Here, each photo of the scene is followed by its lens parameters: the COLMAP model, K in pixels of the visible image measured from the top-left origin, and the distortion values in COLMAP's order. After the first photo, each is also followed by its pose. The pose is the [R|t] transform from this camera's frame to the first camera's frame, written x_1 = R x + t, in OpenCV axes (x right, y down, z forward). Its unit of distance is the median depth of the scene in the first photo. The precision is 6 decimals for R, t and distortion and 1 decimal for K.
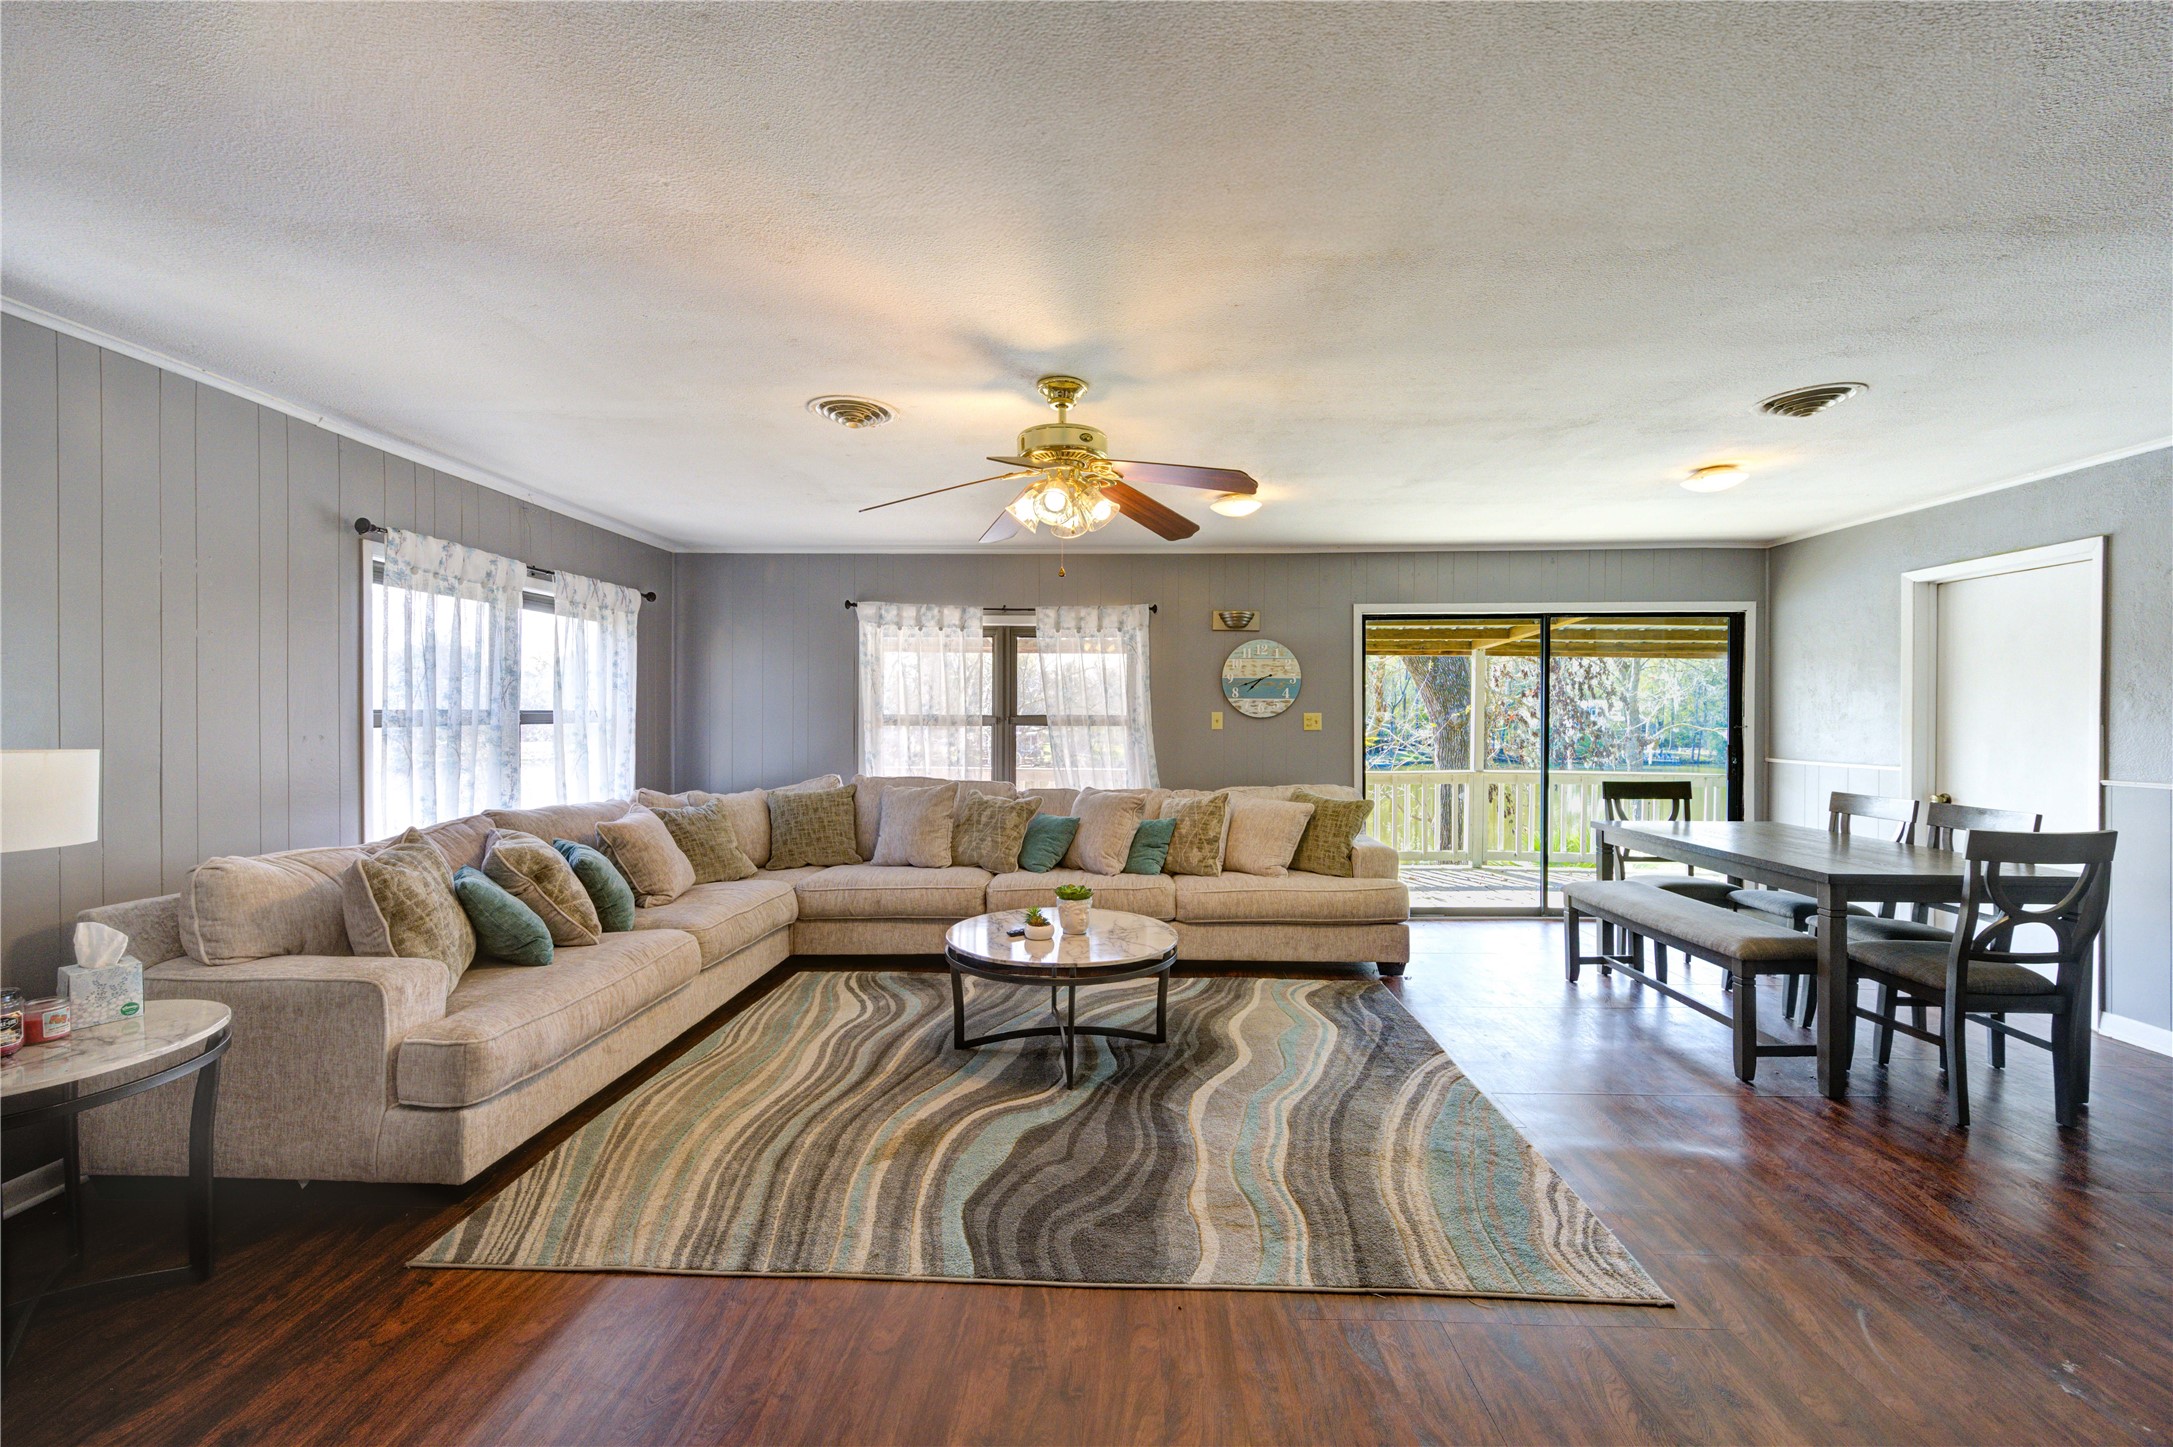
lens RADIAL K [[857.3, 0, 1087.7], [0, 857.3, 716.4], [0, 0, 1]] dist [-0.001277, -0.000059]
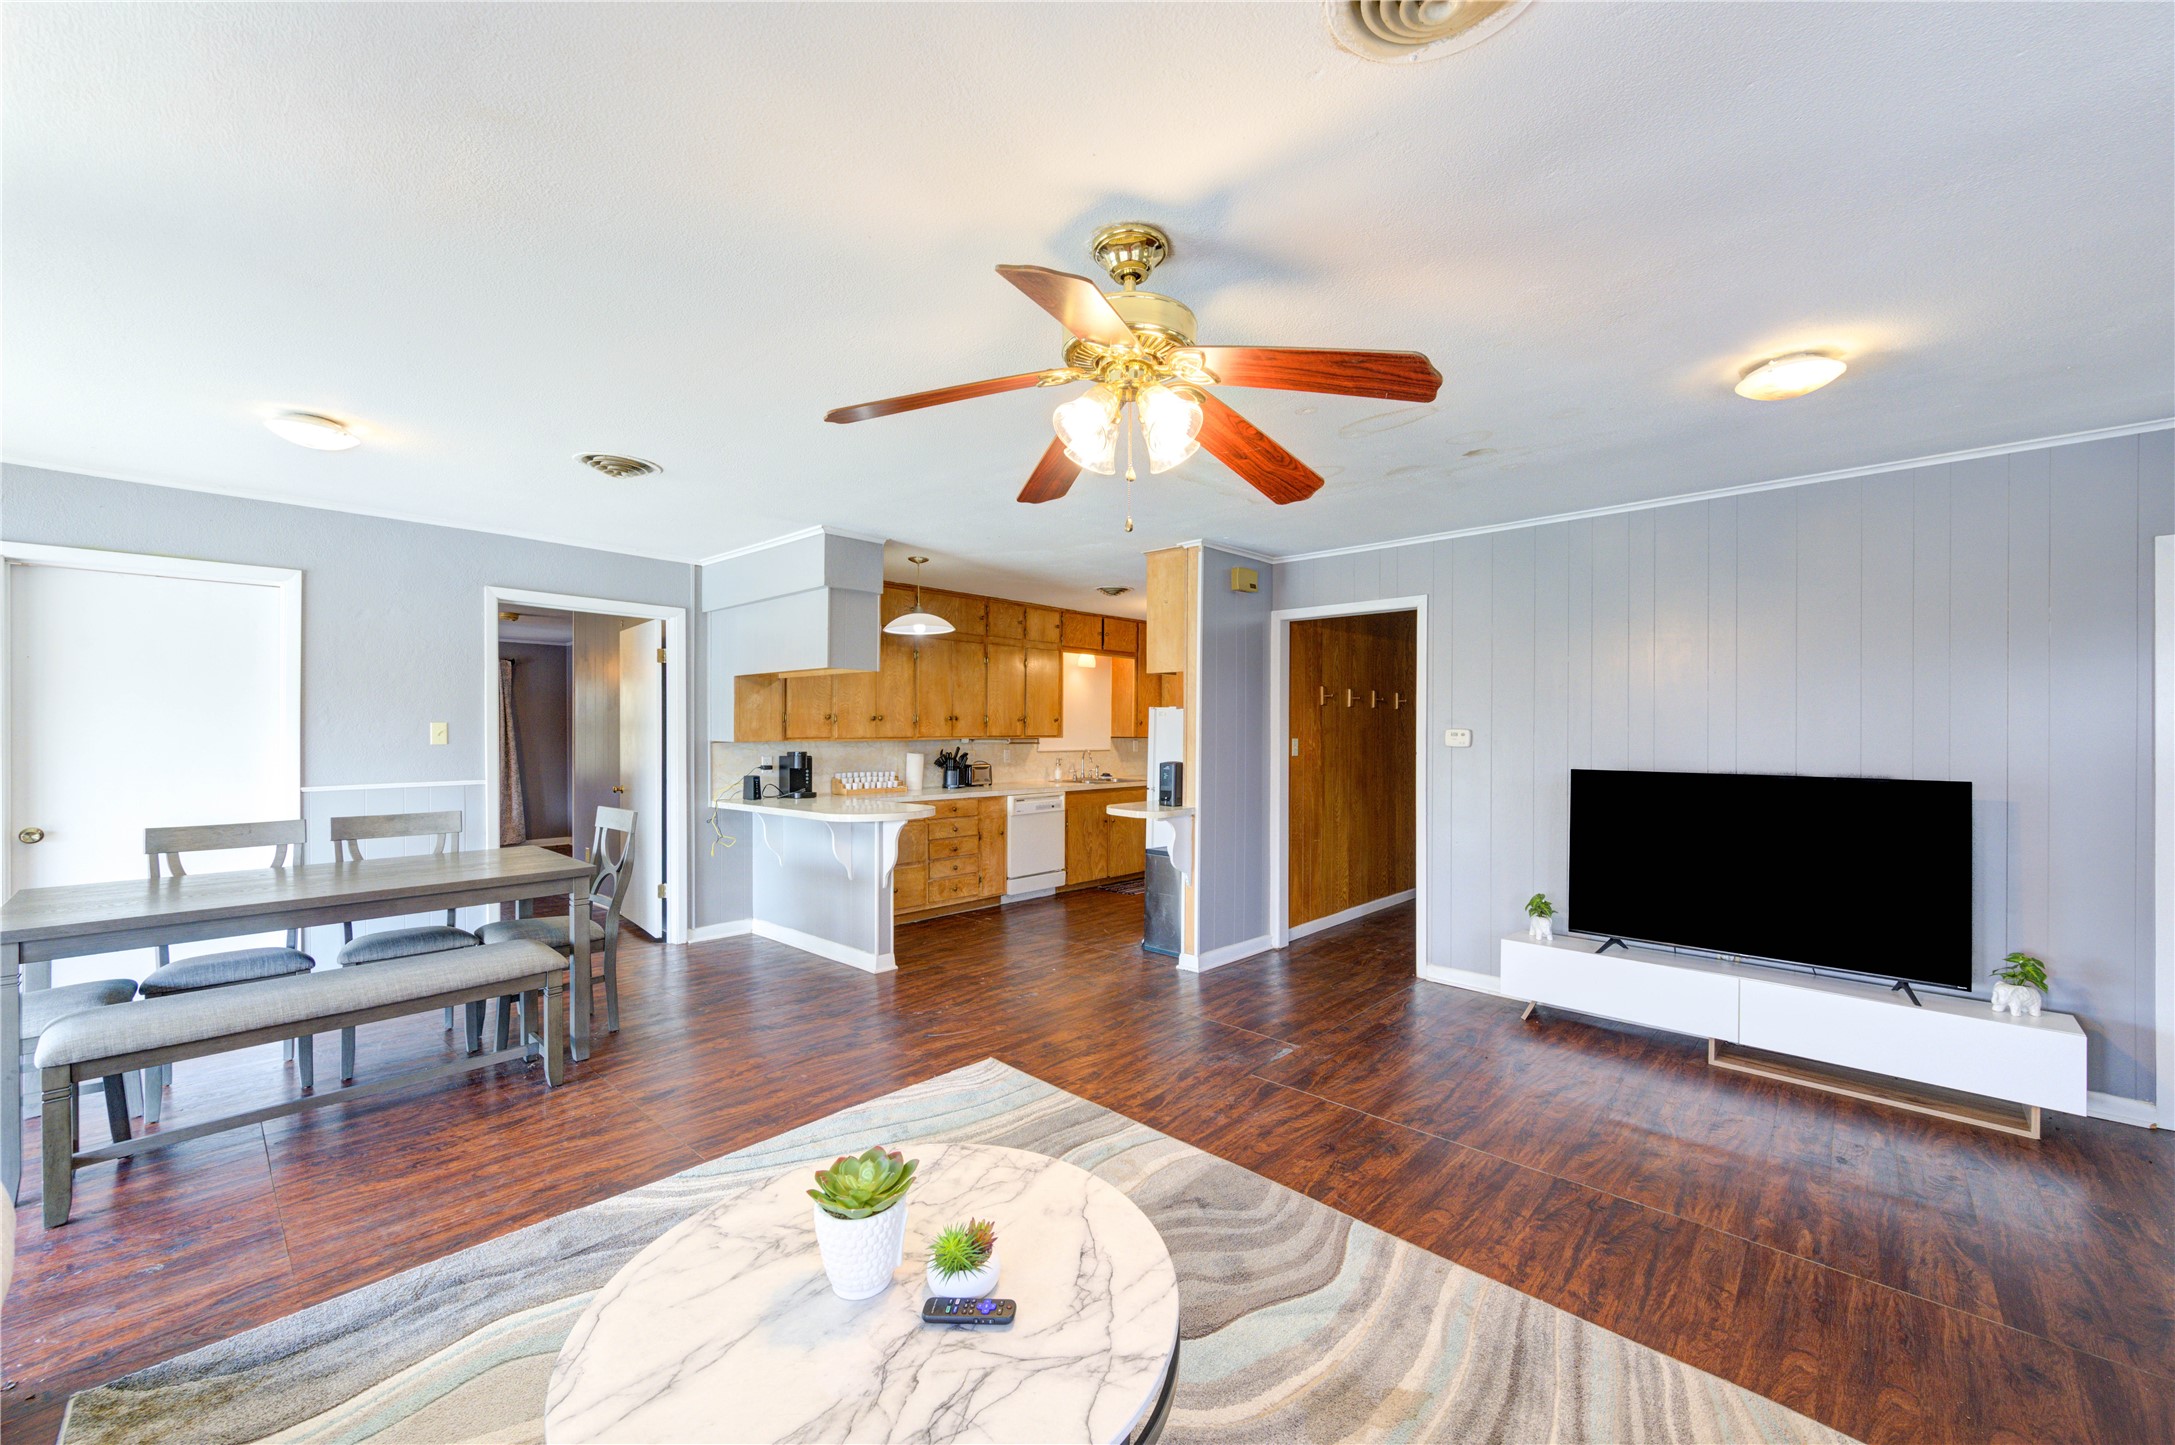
lens RADIAL K [[839.8, 0, 1103.2], [0, 839.8, 727.1], [0, 0, 1]] dist [0.003129, 0.000048]
pose [[-0.764791, -0.005434, 0.644255, -0.317596], [-0.002778, 0.999983, 0.005137, -0.012559], [-0.644272, 0.002139, -0.764793, 1.098827]]
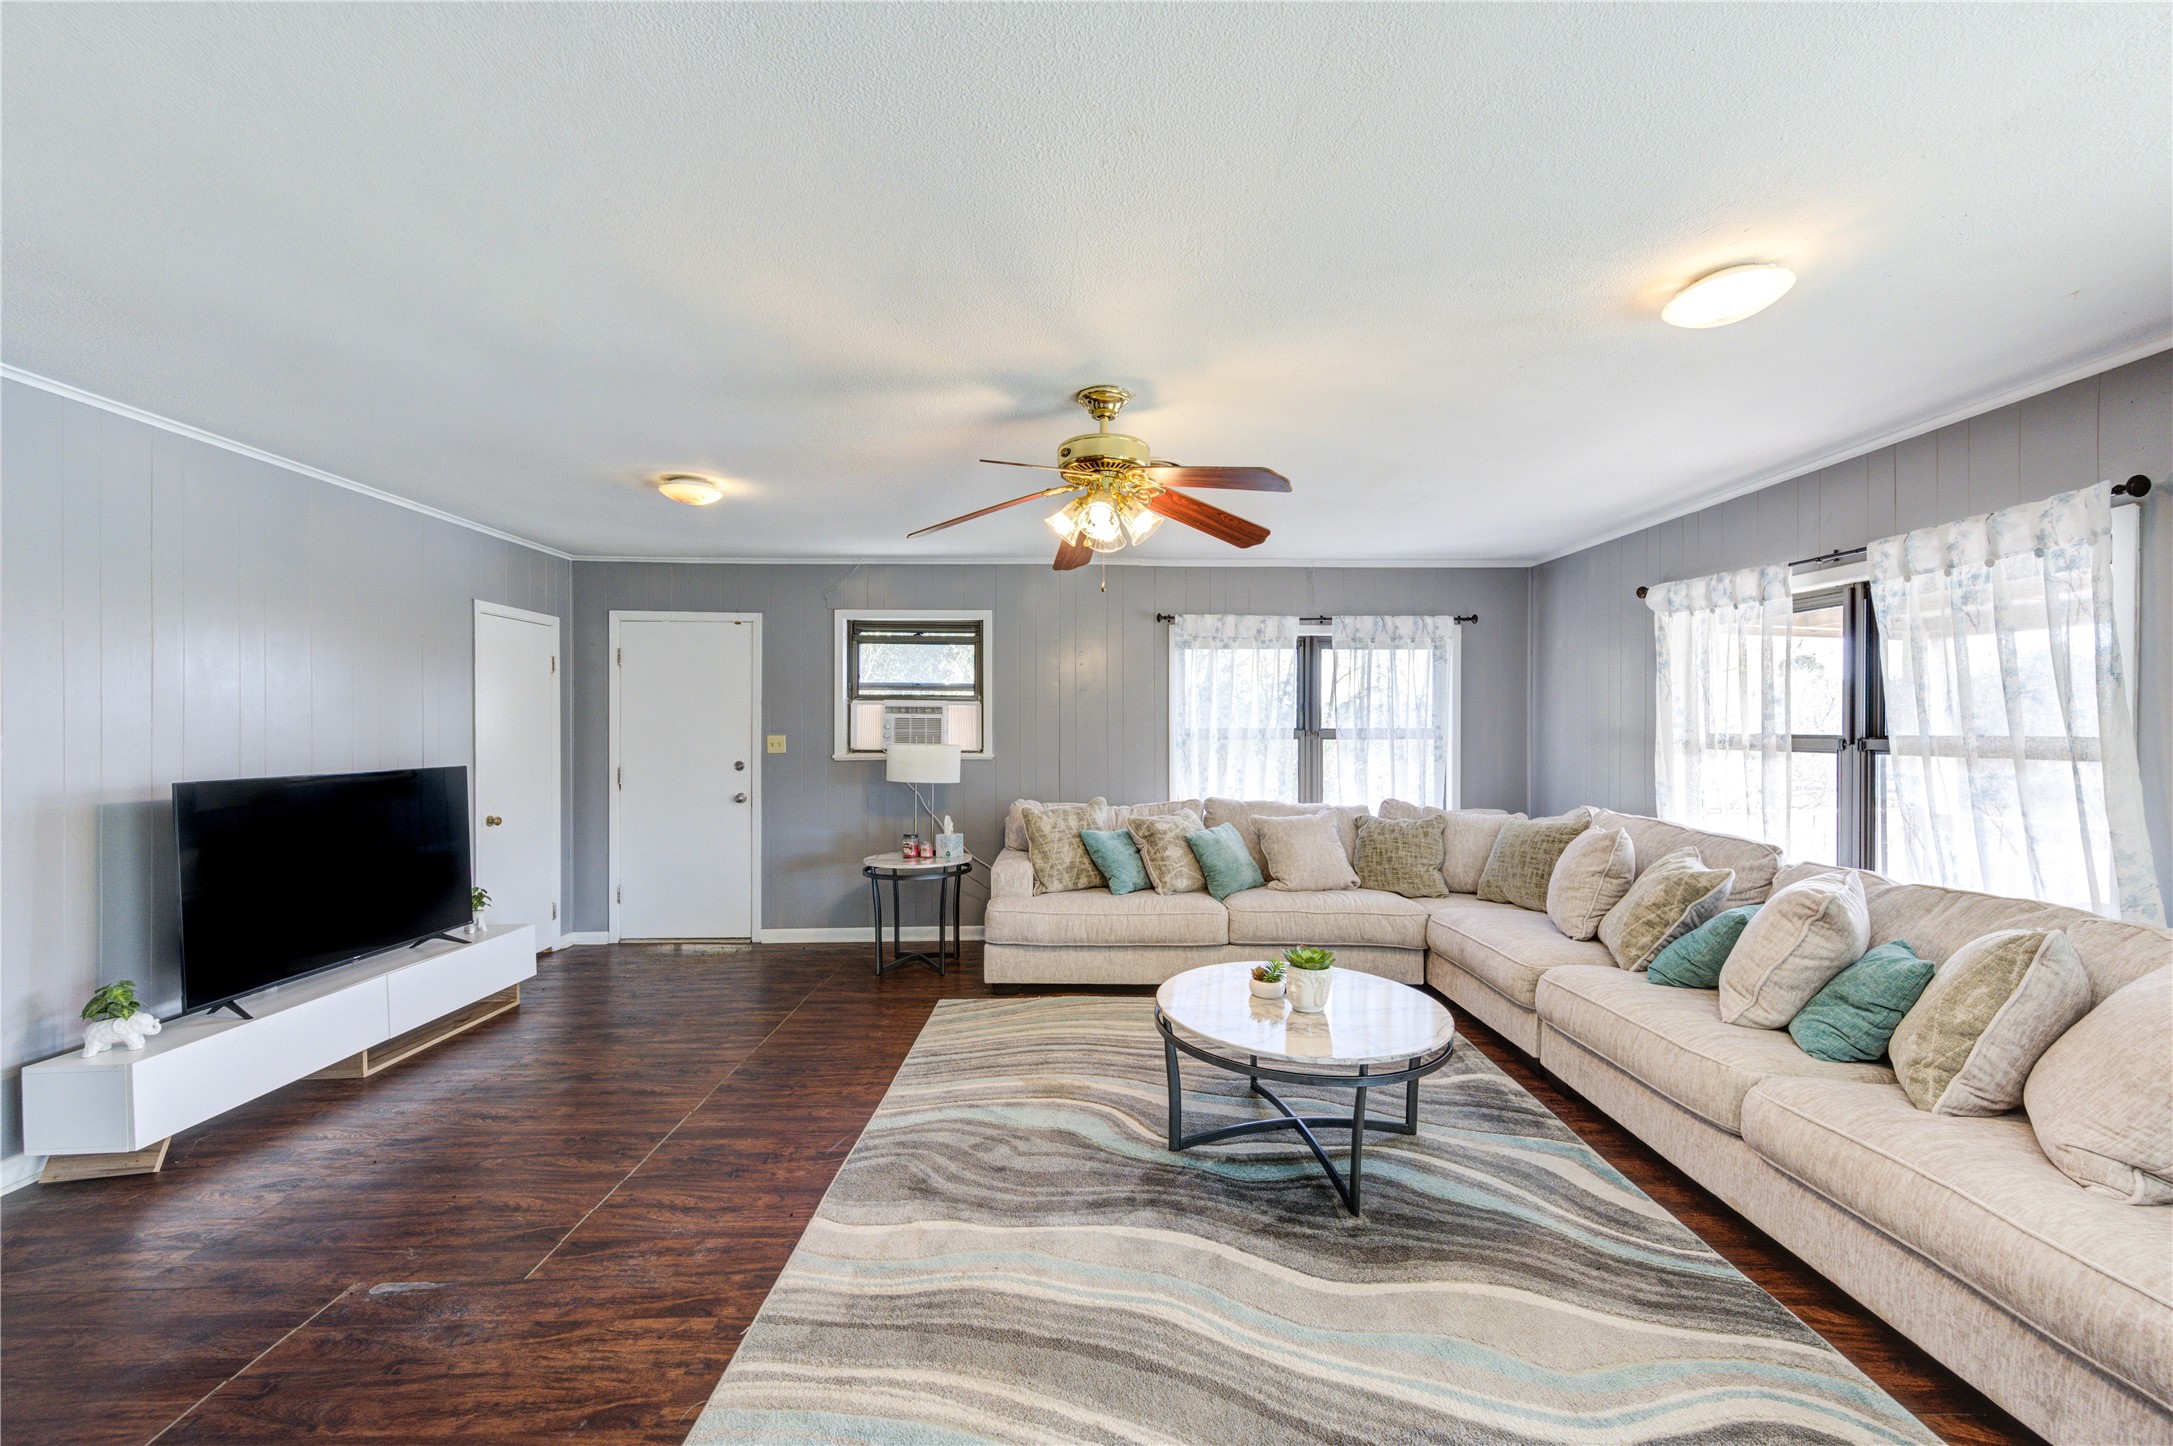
lens RADIAL K [[839.0, 0, 1095.4], [0, 839.0, 729.6], [0, 0, 1]] dist [0.003129, 0.000048]
pose [[0.064672, 0.000574, -0.997906, 0.669912], [-0.003987, 0.999992, 0.000317, -0.005145], [0.997899, 0.003958, 0.064674, 0.674697]]
